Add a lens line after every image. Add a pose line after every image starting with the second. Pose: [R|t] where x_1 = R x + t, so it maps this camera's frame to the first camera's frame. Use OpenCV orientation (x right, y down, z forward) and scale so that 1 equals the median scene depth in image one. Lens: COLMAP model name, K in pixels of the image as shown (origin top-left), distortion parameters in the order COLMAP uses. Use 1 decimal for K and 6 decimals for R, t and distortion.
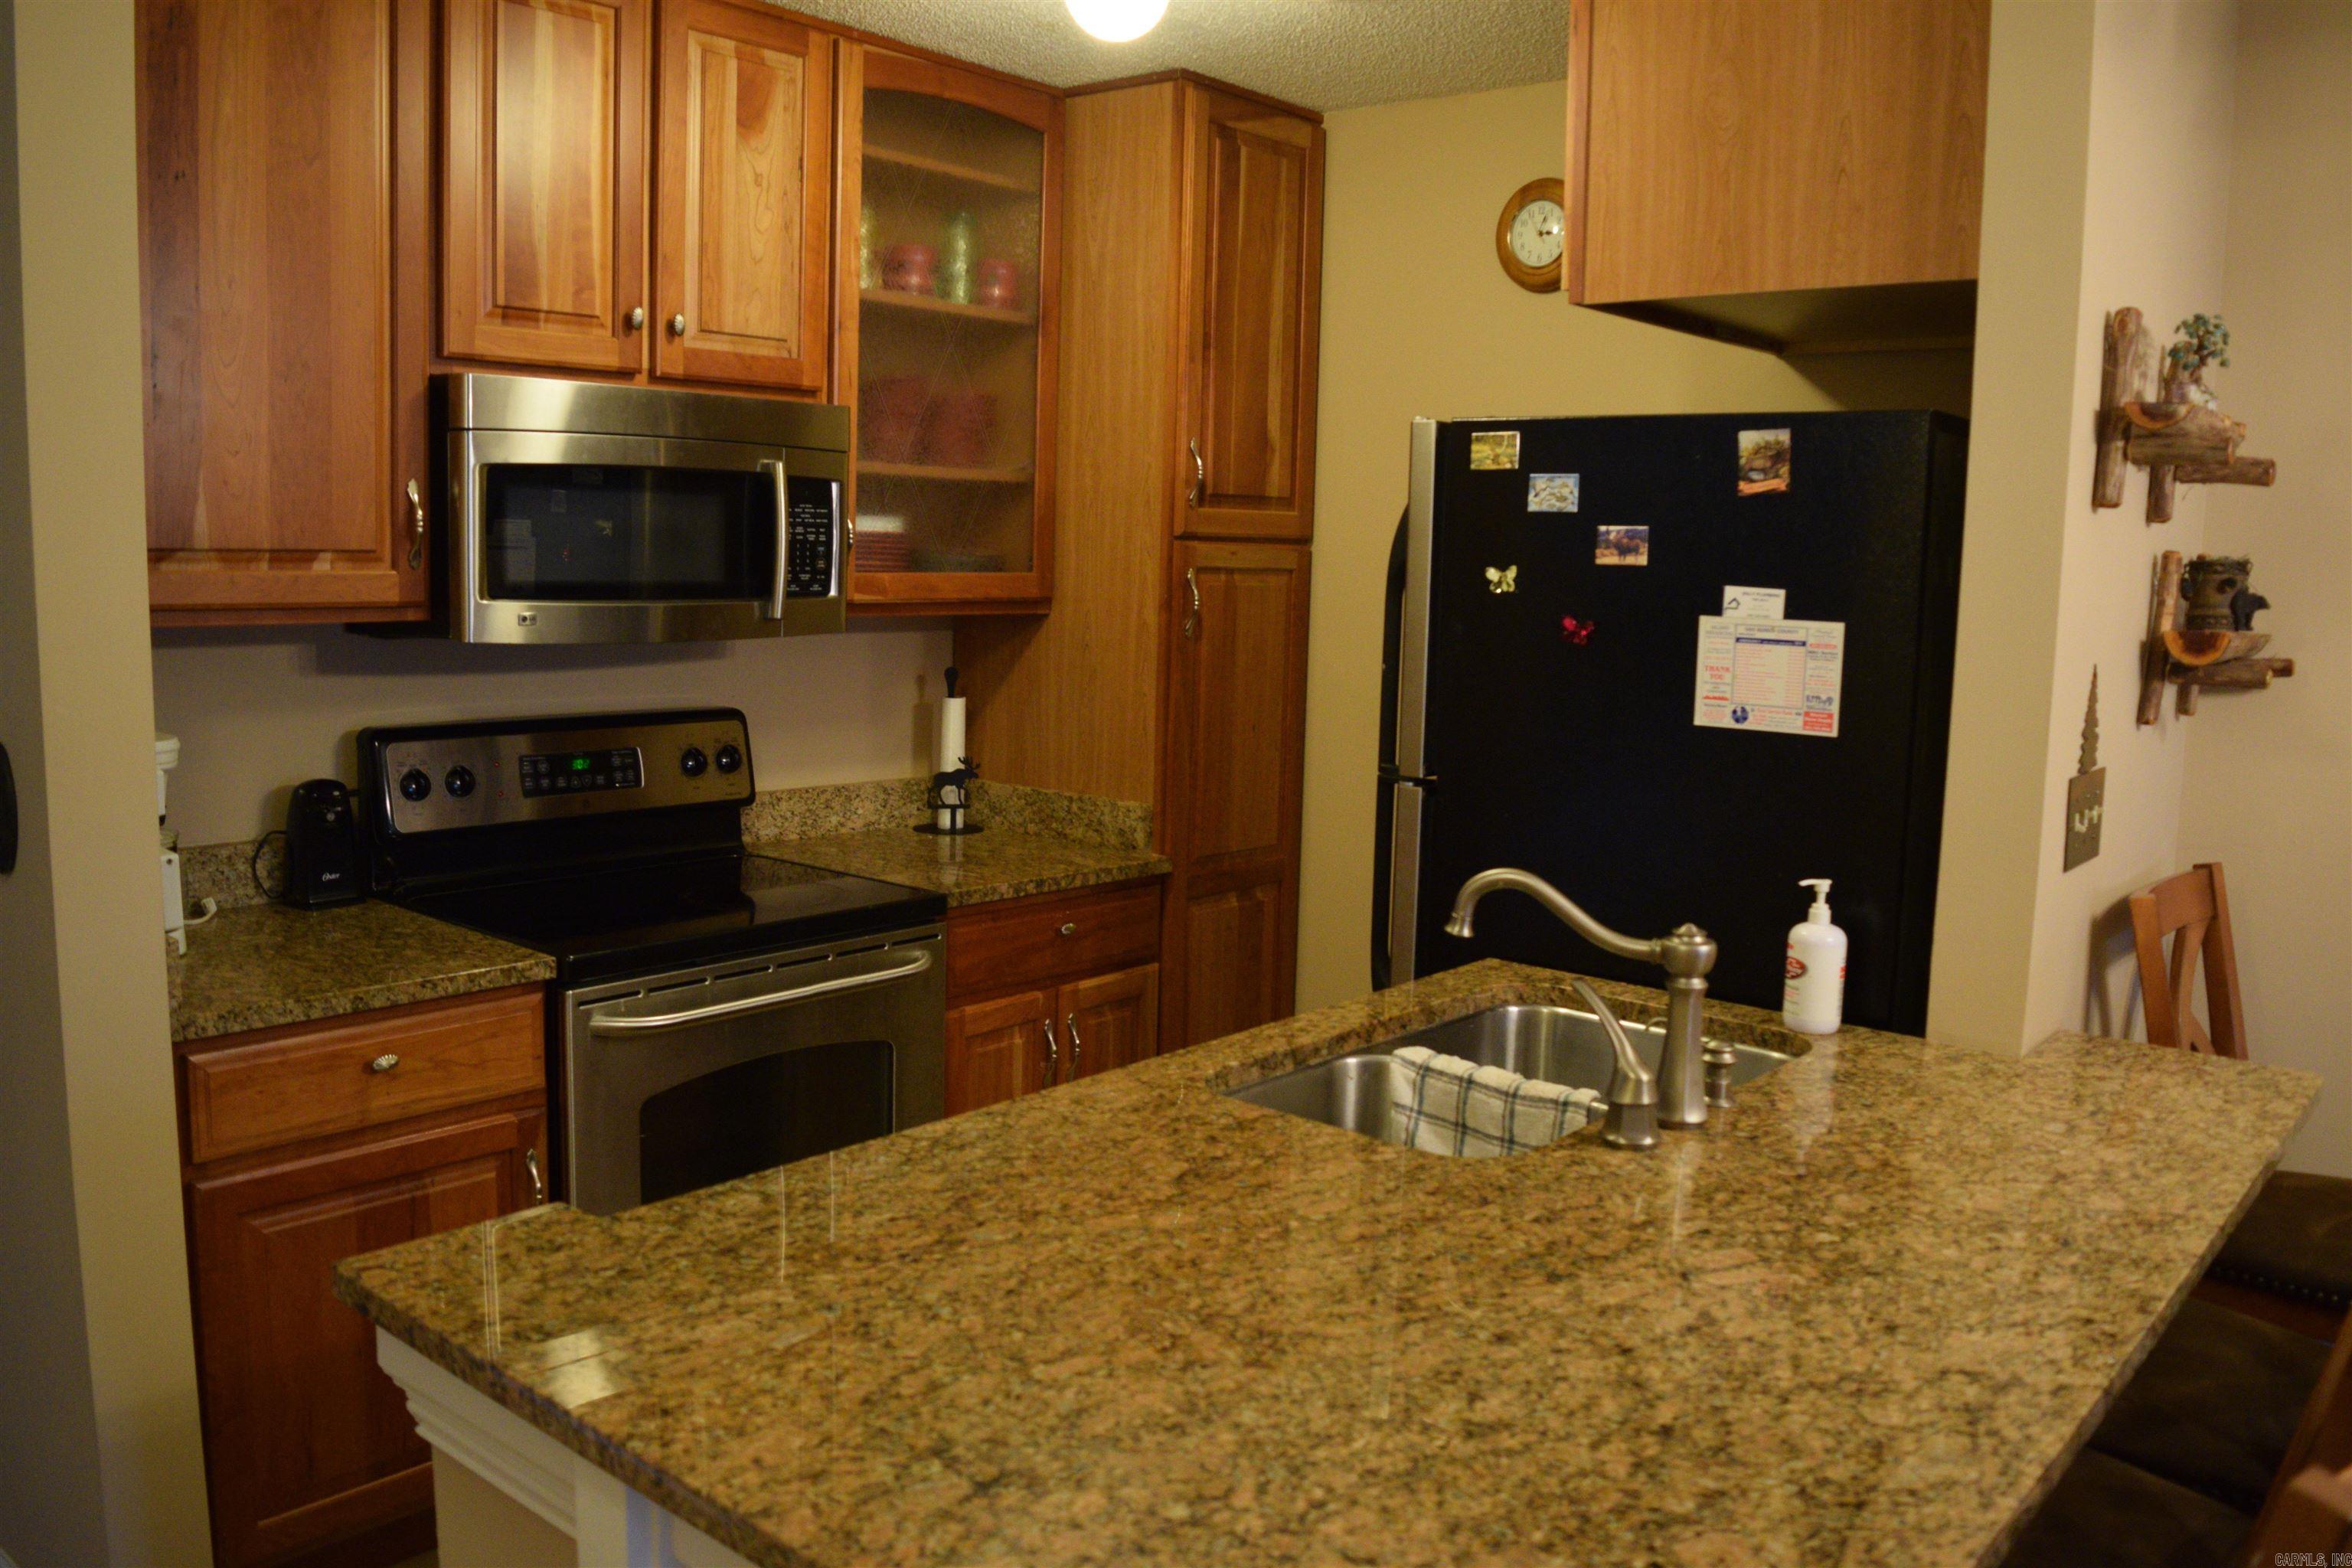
lens RADIAL K [[1840.9, 0, 1180.5], [0, 1840.9, 780.8], [0, 0, 1]] dist [-0.099474, 0.027989]
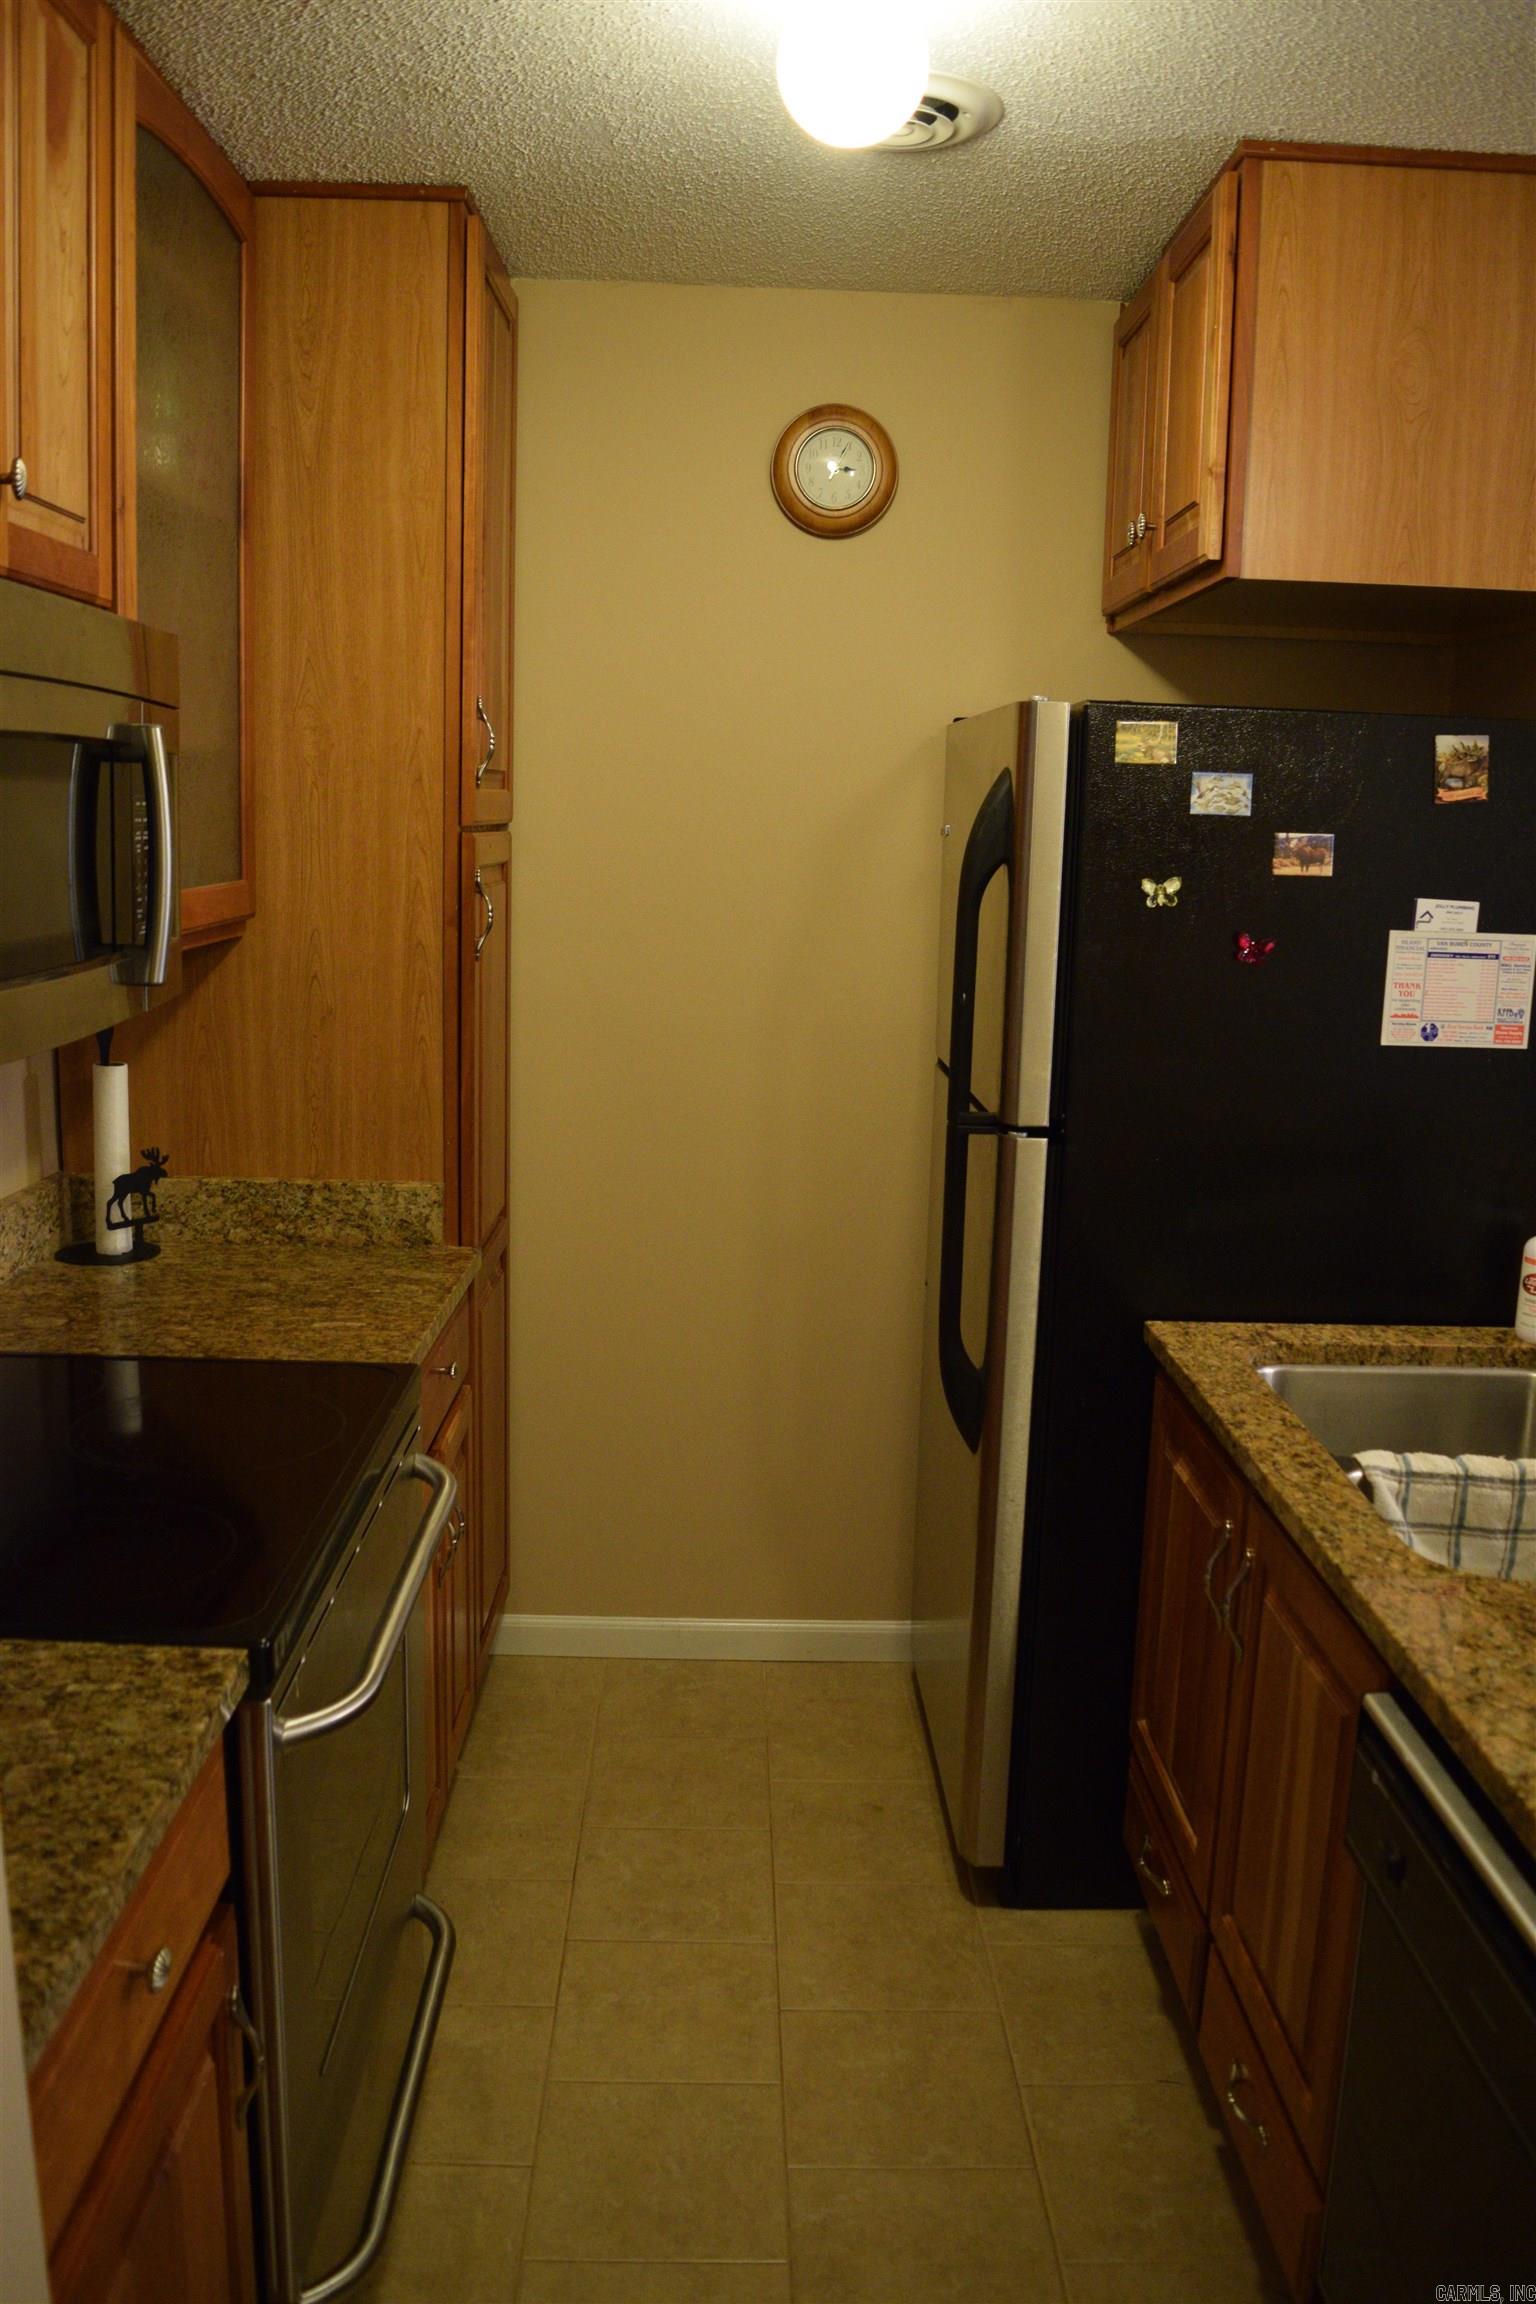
lens RADIAL K [[1803.4, 0, 770.3], [0, 1803.4, 1164.1], [0, 0, 1]] dist [-0.099474, 0.027989]
pose [[0.752782, -0.133035, 0.644686, -0.580738], [0.076438, 0.990406, 0.115122, -0.103540], [-0.653817, -0.037383, 0.755729, 0.521747]]
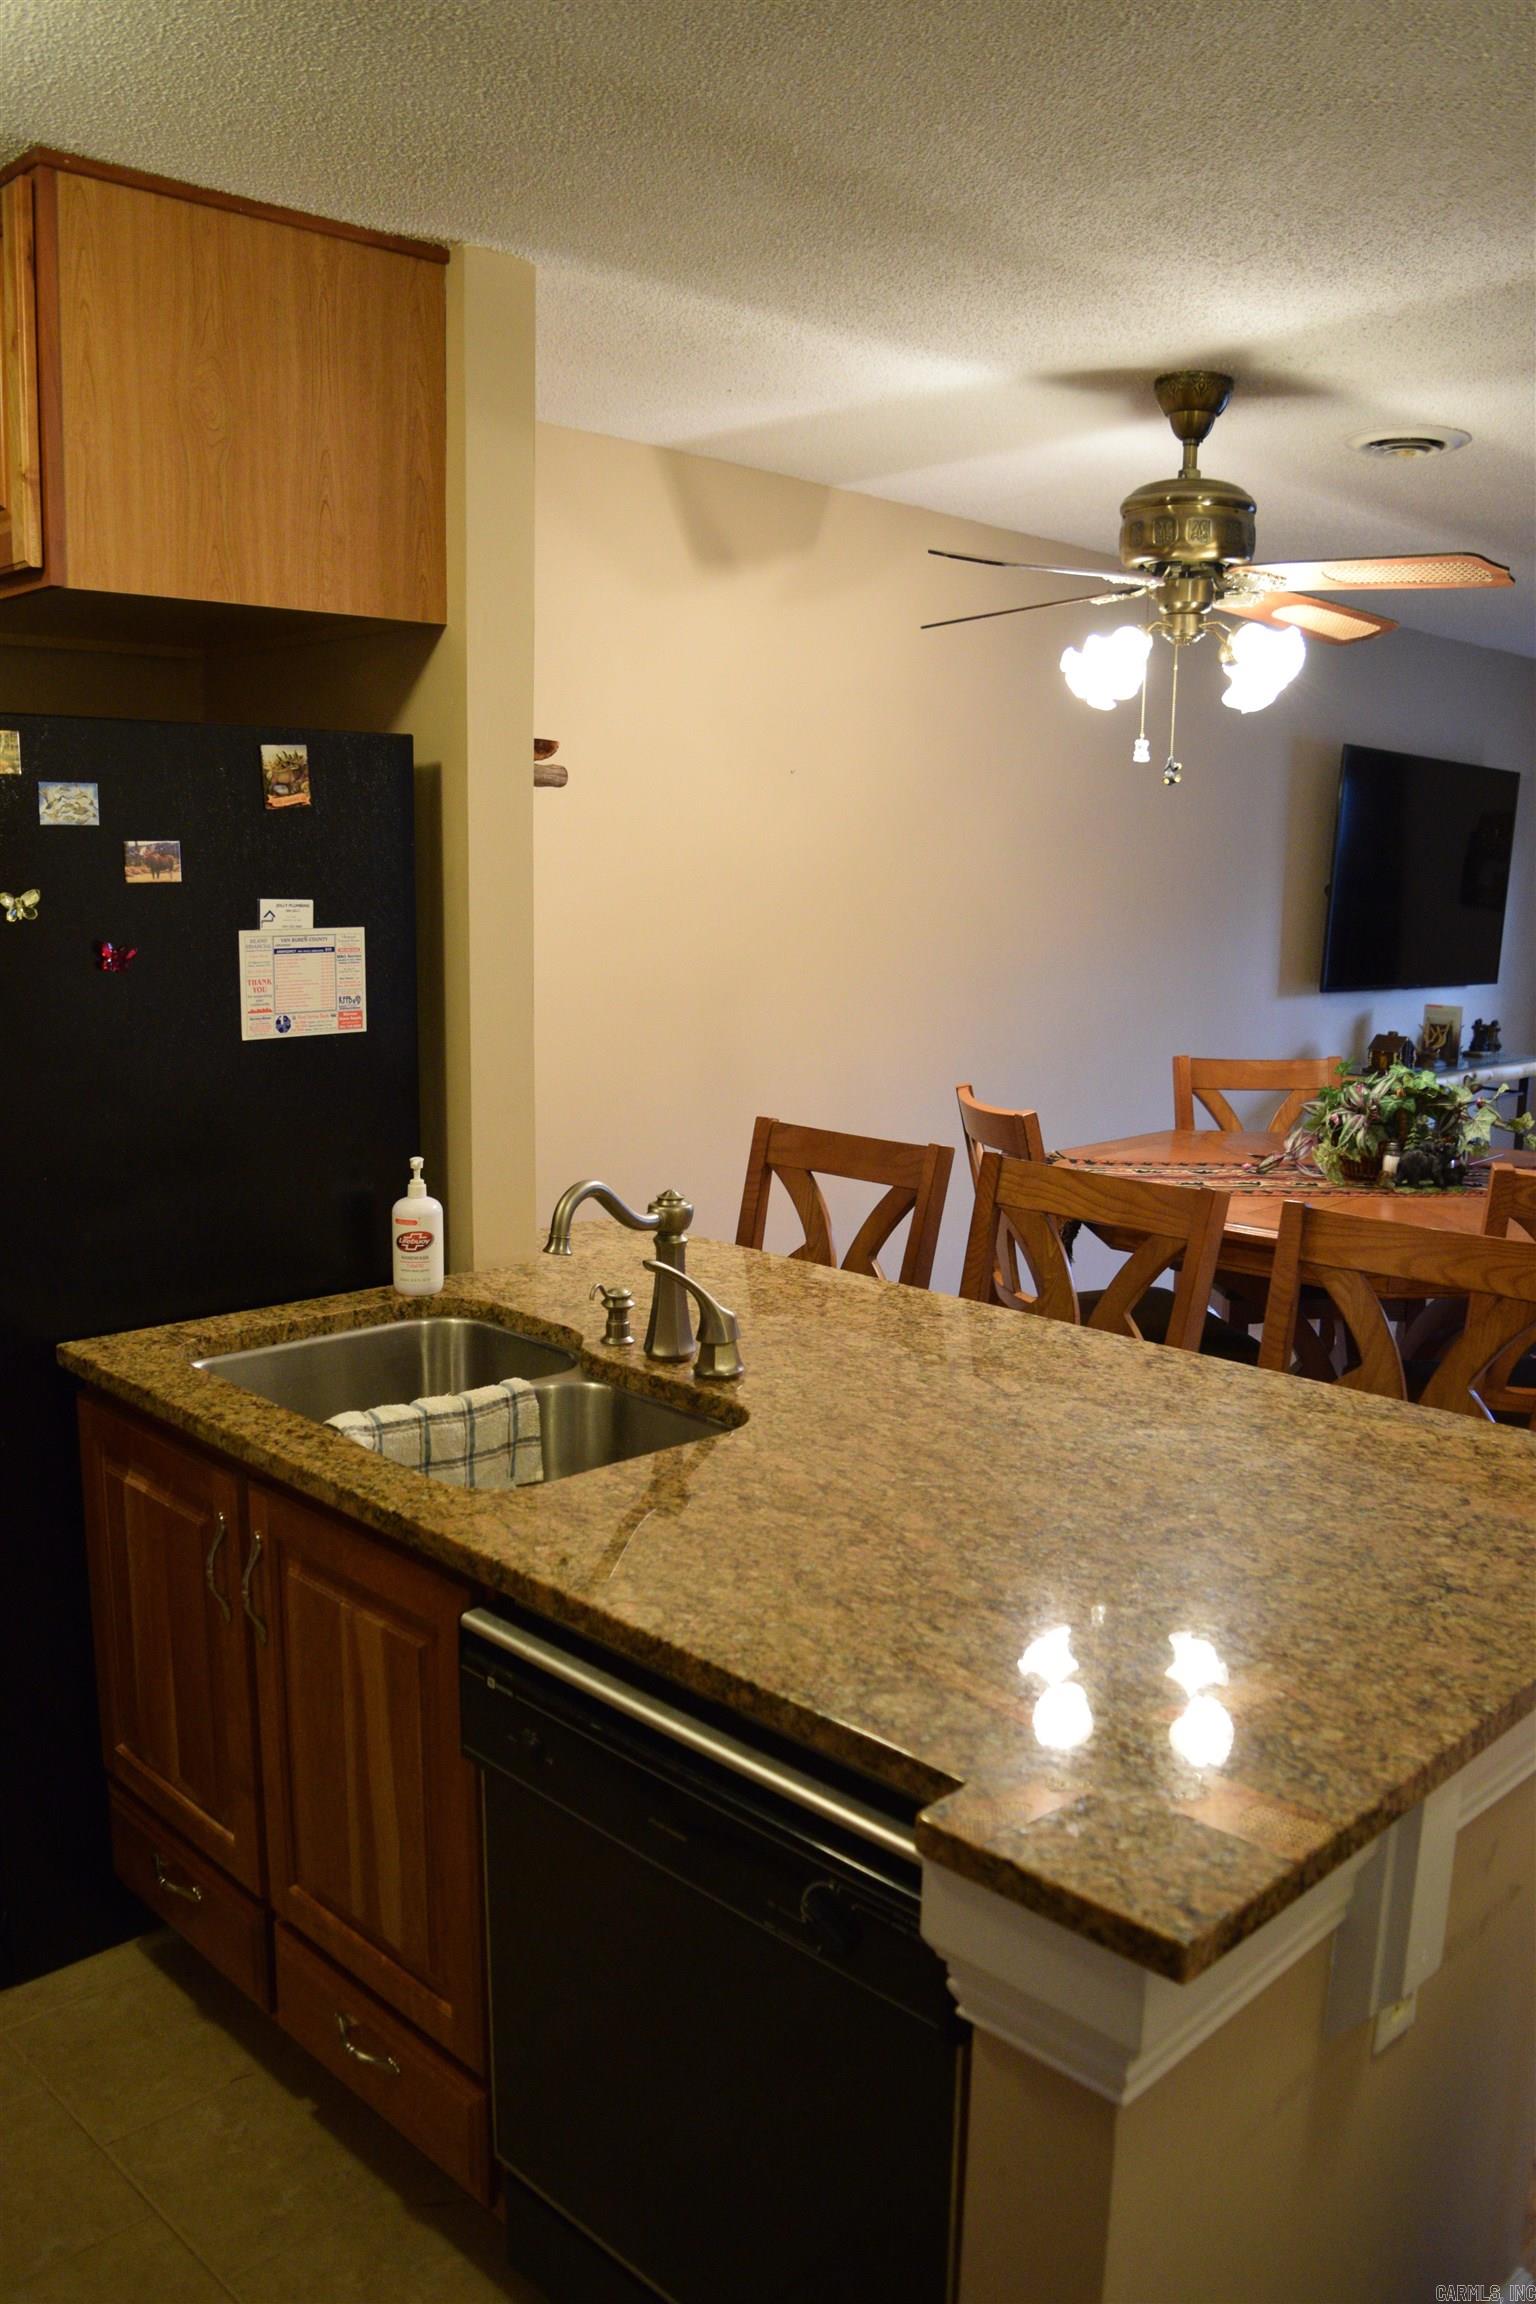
lens RADIAL K [[1803.4, 0, 770.3], [0, 1803.4, 1164.1], [0, 0, 1]] dist [-0.099474, 0.027989]
pose [[0.088952, -0.194207, 0.976919, -0.677150], [0.111559, 0.976578, 0.183981, -0.115532], [-0.989769, 0.092619, 0.108534, 0.636425]]
